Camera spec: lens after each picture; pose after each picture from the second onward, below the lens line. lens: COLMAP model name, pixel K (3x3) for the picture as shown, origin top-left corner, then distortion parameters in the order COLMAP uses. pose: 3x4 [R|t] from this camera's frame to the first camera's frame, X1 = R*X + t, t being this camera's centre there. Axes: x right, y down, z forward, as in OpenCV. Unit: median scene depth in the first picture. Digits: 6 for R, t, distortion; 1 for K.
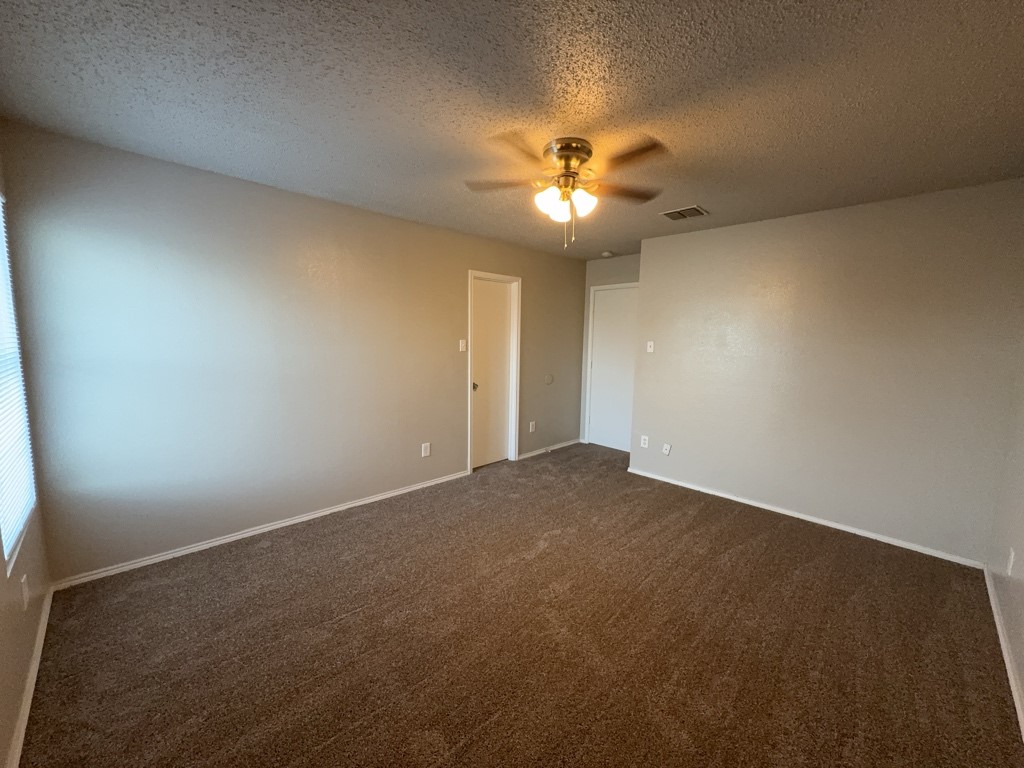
lens RADIAL K [[408.1, 0, 511.2], [0, 408.1, 382.1], [0, 0, 1]] dist [0.000767, 0.000212]
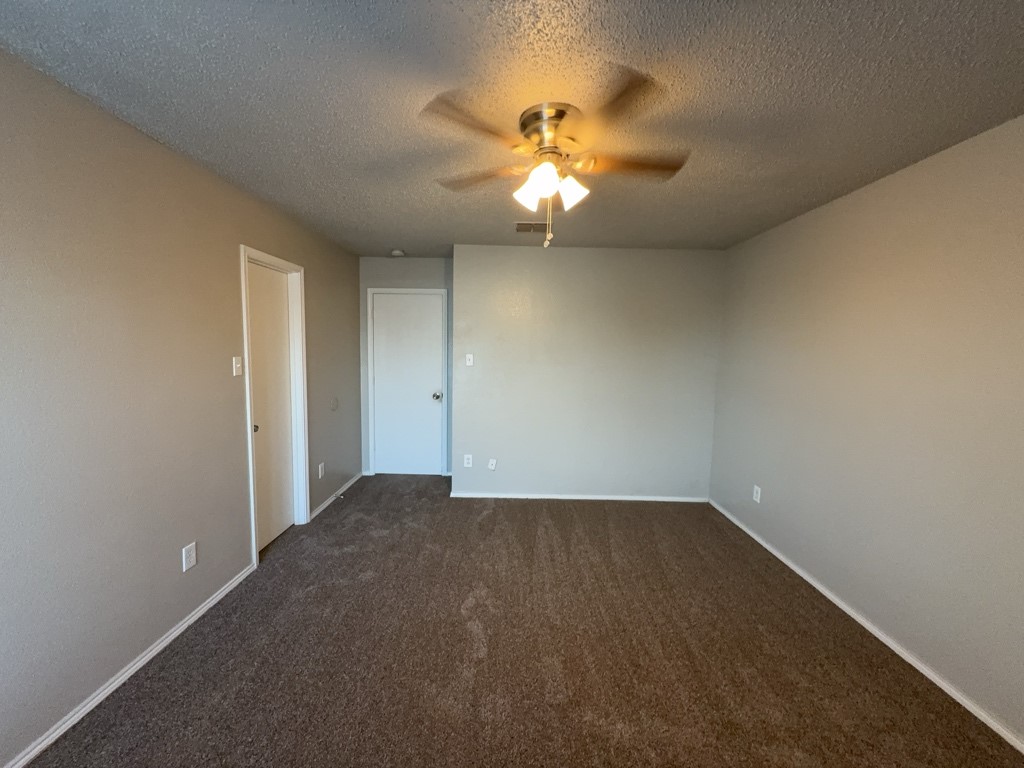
lens RADIAL K [[408.1, 0, 511.2], [0, 408.1, 382.1], [0, 0, 1]] dist [0.000767, 0.000212]
pose [[0.702270, -0.065805, 0.708863, -0.263537], [0.074186, 0.997062, 0.019063, -0.046351], [-0.708035, 0.039200, 0.705089, 0.270536]]
